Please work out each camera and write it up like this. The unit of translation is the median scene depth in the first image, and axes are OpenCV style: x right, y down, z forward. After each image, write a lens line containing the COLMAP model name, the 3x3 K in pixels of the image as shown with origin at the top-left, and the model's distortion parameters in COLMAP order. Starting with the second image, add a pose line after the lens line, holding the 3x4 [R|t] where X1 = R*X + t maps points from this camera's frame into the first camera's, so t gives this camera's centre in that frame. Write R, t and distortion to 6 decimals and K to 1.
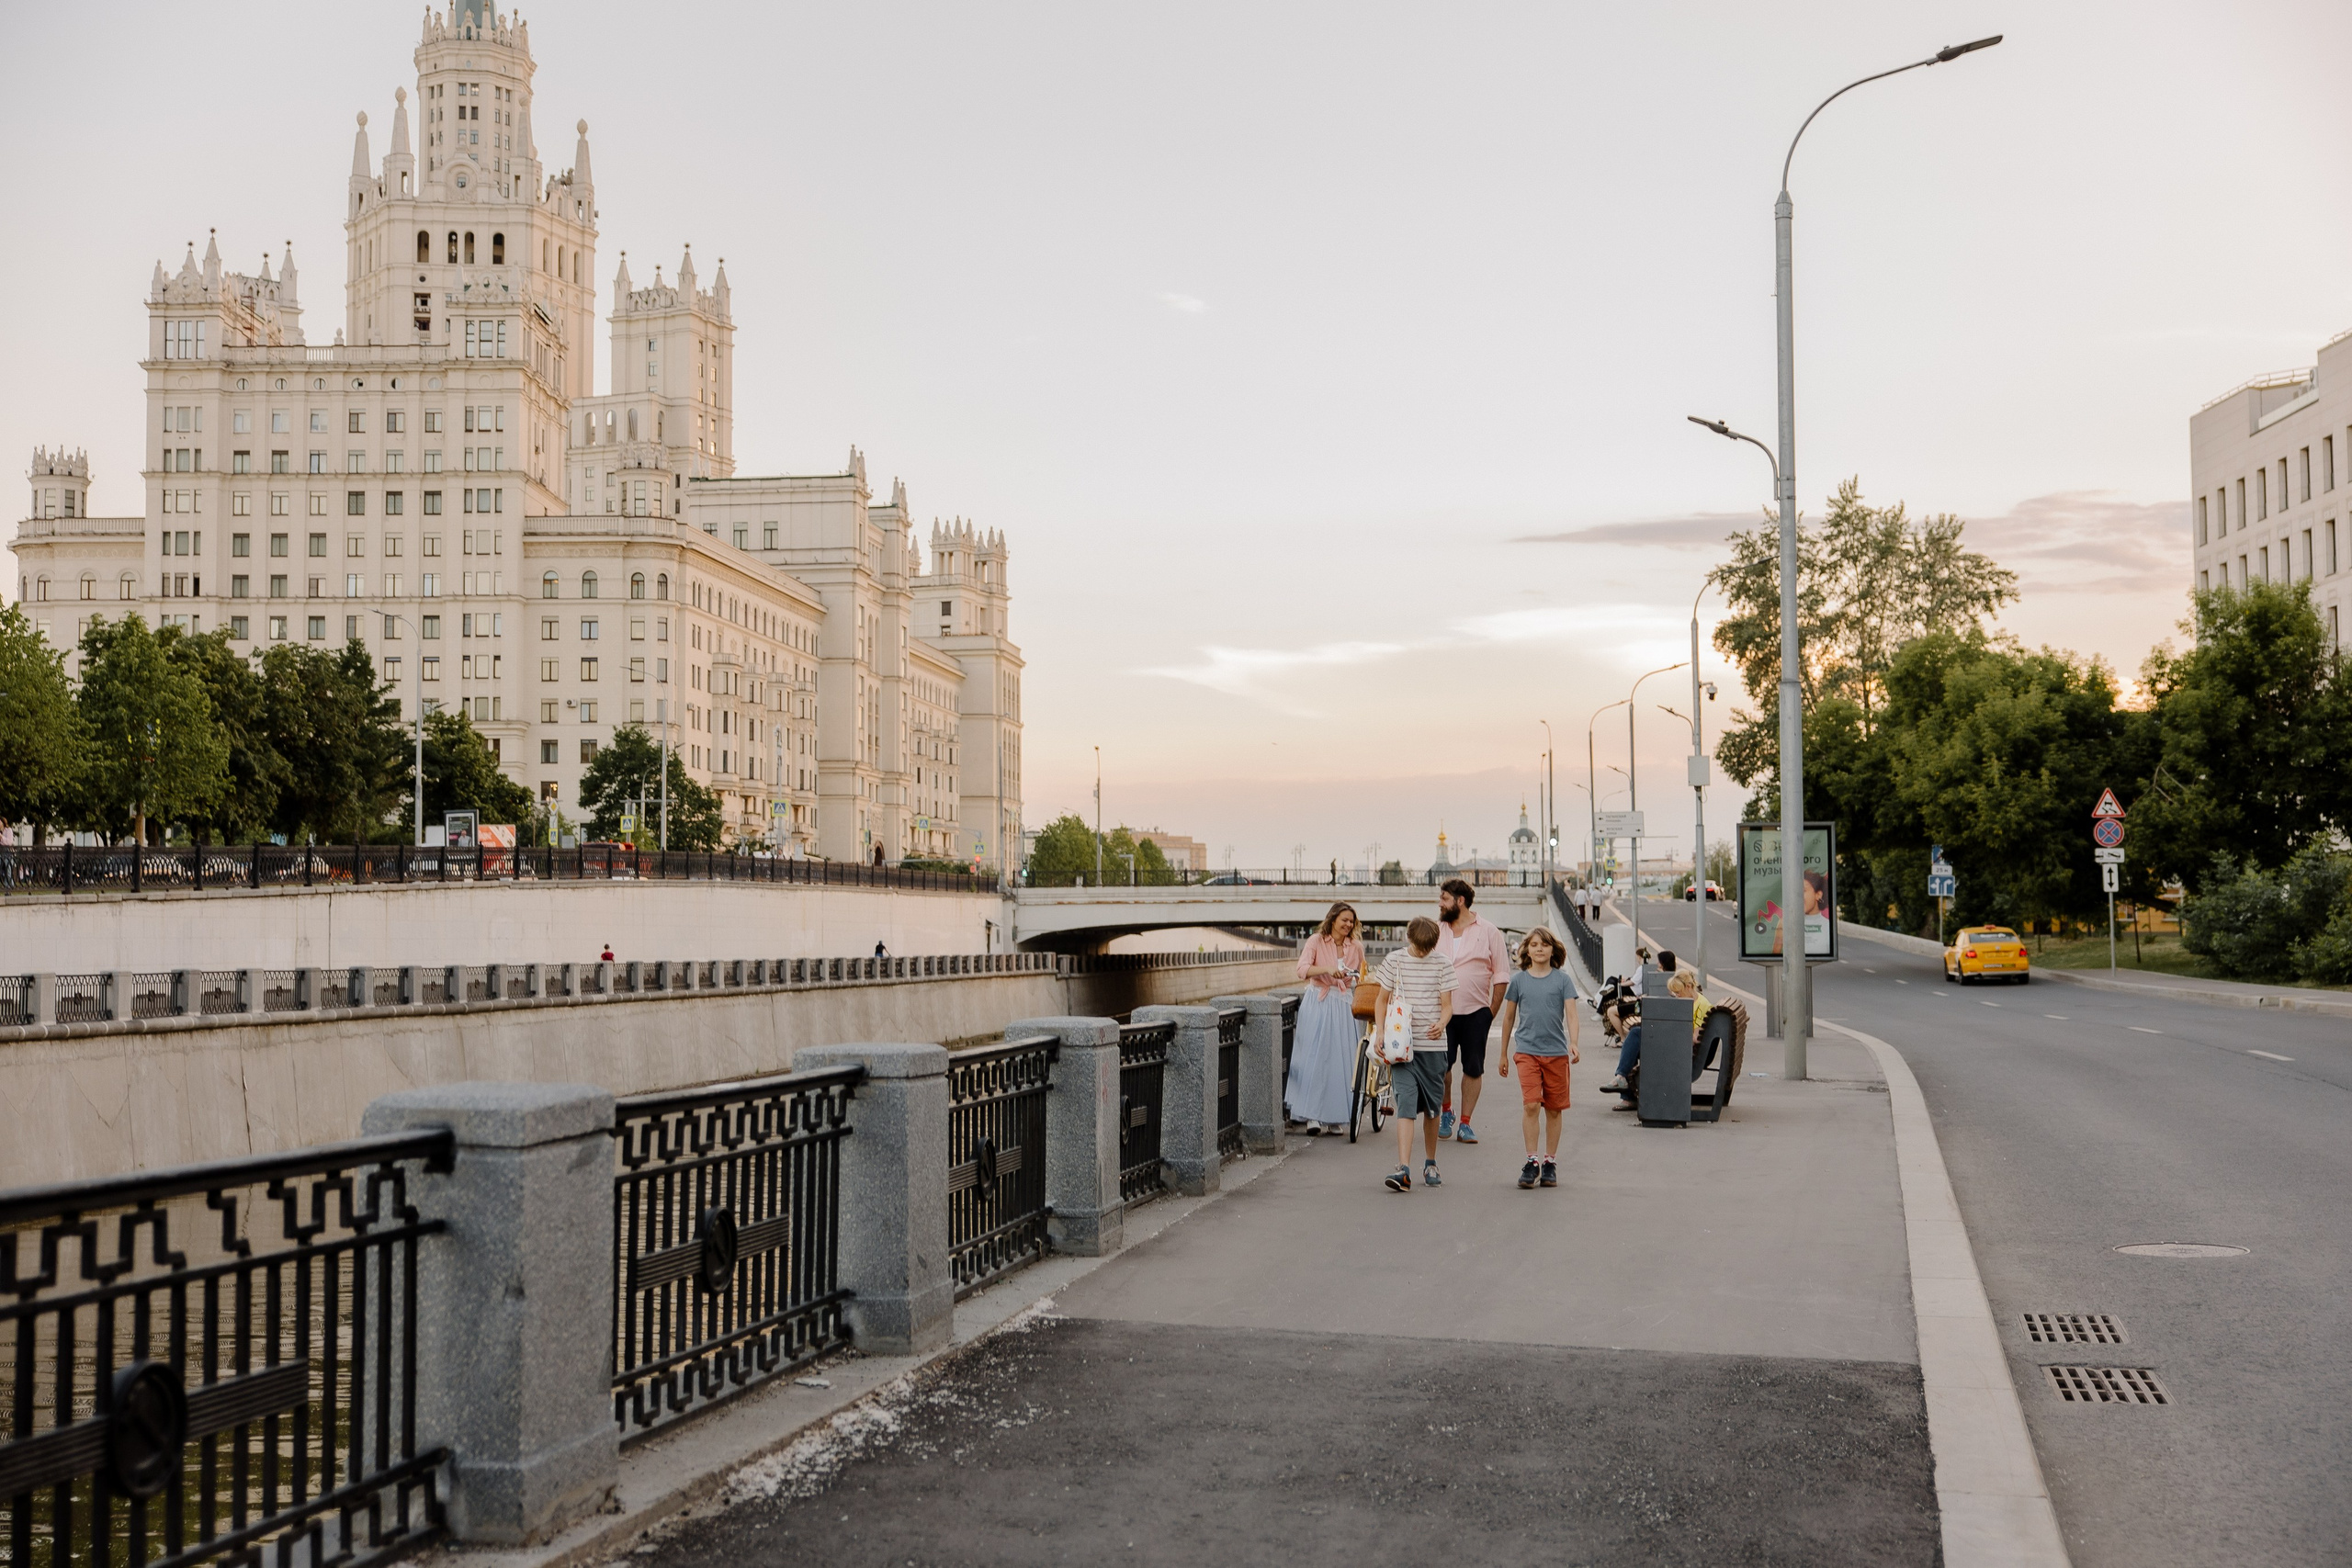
lens RADIAL K [[2875.3, 0, 1174.9], [0, 2875.3, 778.3], [0, 0, 1]] dist [0.011356, -0.009676]
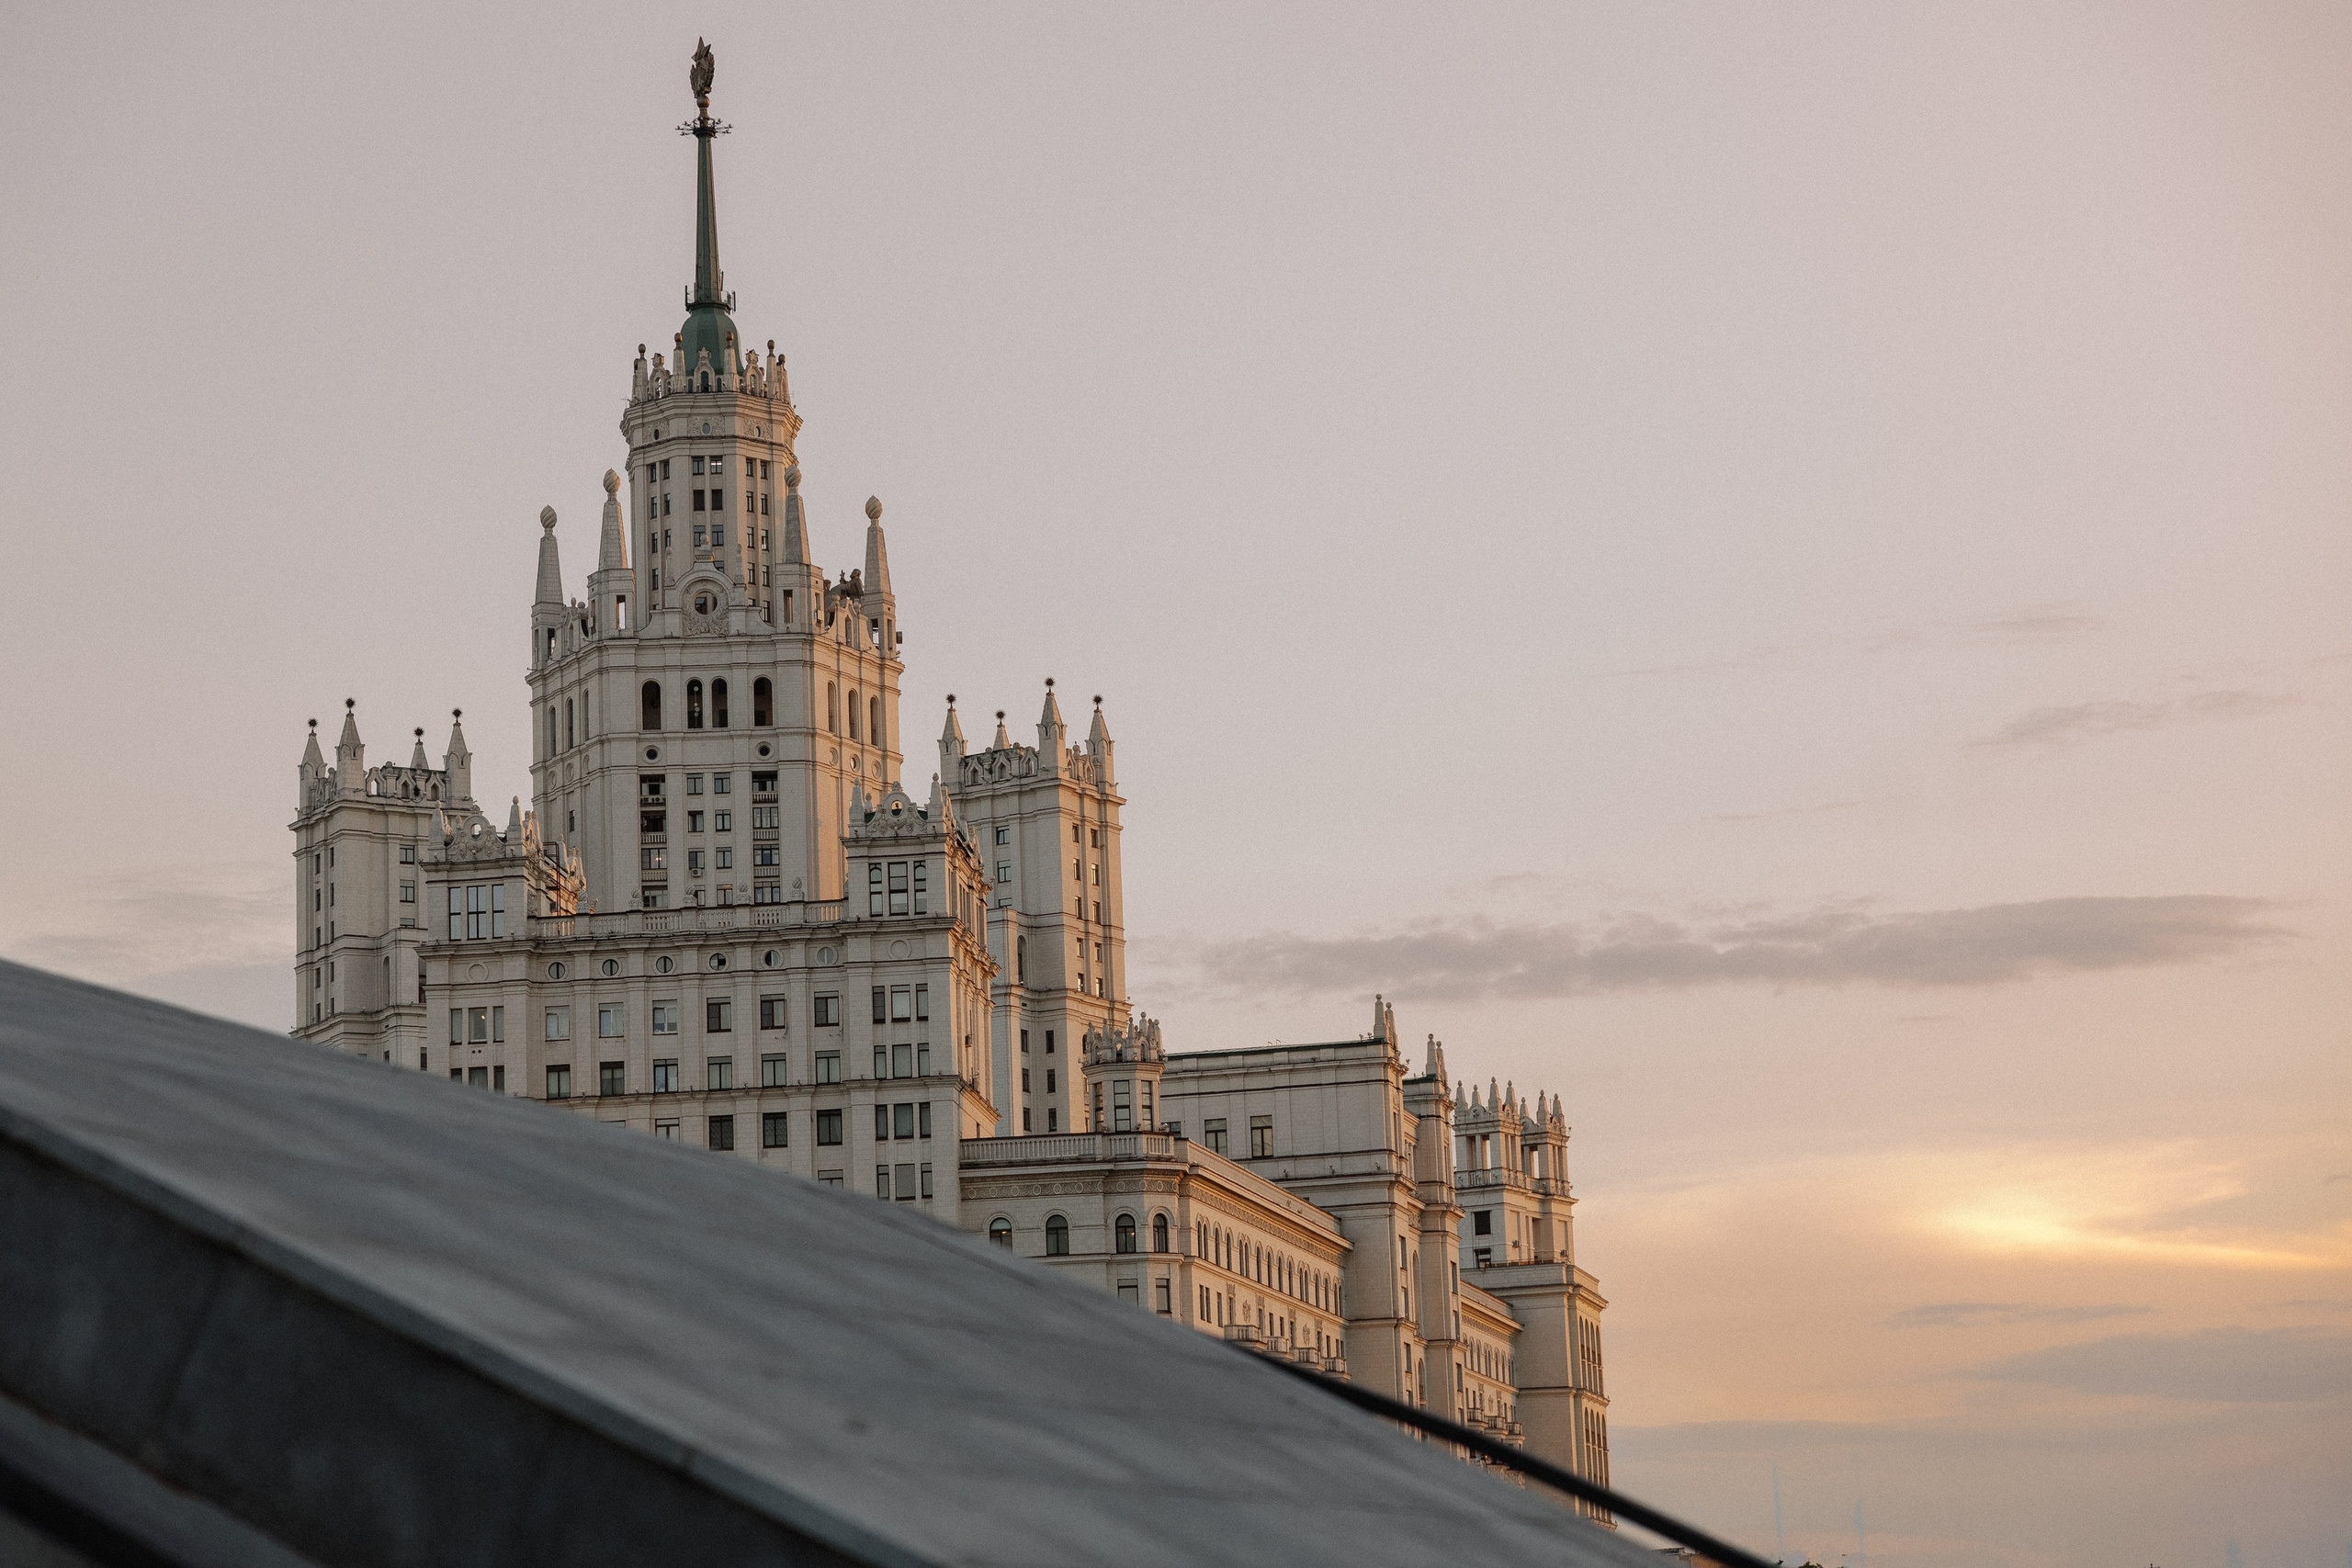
lens RADIAL K [[4938.2, 0, 1127.9], [0, 4938.2, 788.3], [0, 0, 1]] dist [0.061083, 0.044363]
pose [[0.992628, -0.053821, -0.108598, -0.051904], [0.038598, 0.989721, -0.137705, -0.009727], [0.114893, 0.132498, 0.984502, -0.169133]]
